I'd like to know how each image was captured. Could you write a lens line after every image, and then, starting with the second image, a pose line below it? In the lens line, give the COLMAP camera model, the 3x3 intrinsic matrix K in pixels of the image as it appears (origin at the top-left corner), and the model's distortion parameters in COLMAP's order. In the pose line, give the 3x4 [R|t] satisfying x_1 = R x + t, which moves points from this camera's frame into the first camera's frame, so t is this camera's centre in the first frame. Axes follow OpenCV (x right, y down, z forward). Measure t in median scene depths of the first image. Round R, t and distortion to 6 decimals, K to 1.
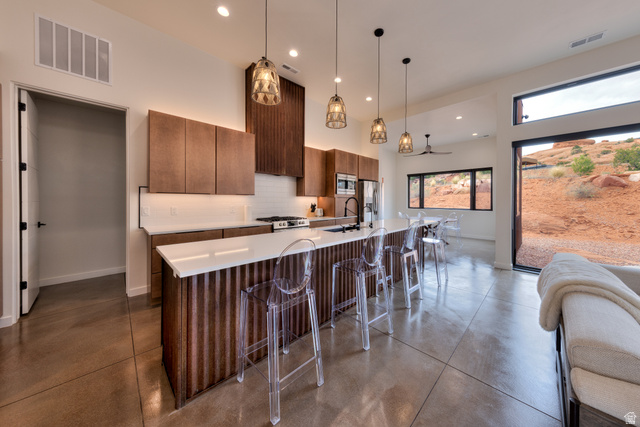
lens RADIAL K [[210.5, 0, 319.1], [0, 210.5, 200.3], [0, 0, 1]] dist [0.000292, -0.000001]
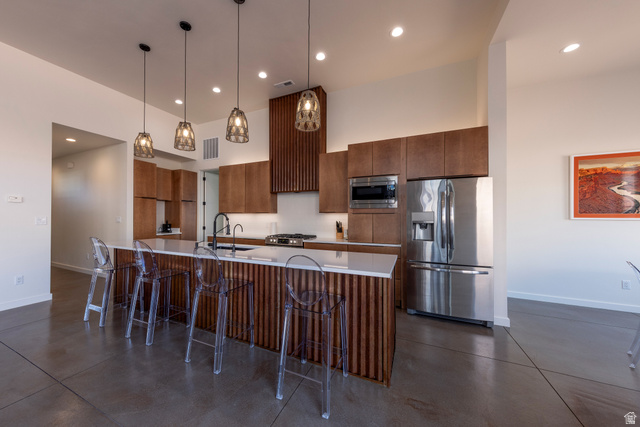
lens RADIAL K [[214.6, 0, 315.7], [0, 214.6, 216.7], [0, 0, 1]] dist [0.000797, 0.000081]
pose [[0.381912, -0.006211, -0.924178, 0.905567], [-0.005341, 0.999946, -0.008928, 0.004388], [0.924183, 0.008346, 0.381858, 0.816030]]
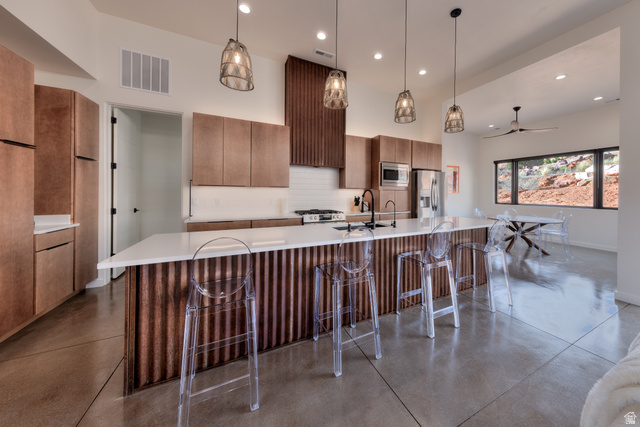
lens RADIAL K [[214.4, 0, 321.3], [0, 214.4, 192.6], [0, 0, 1]] dist [-0.000115, 0.000022]
pose [[0.950638, 0.004506, -0.310271, 0.156234], [-0.005245, 0.999985, -0.001546, 0.000710], [0.310259, 0.003097, 0.950647, 0.086429]]
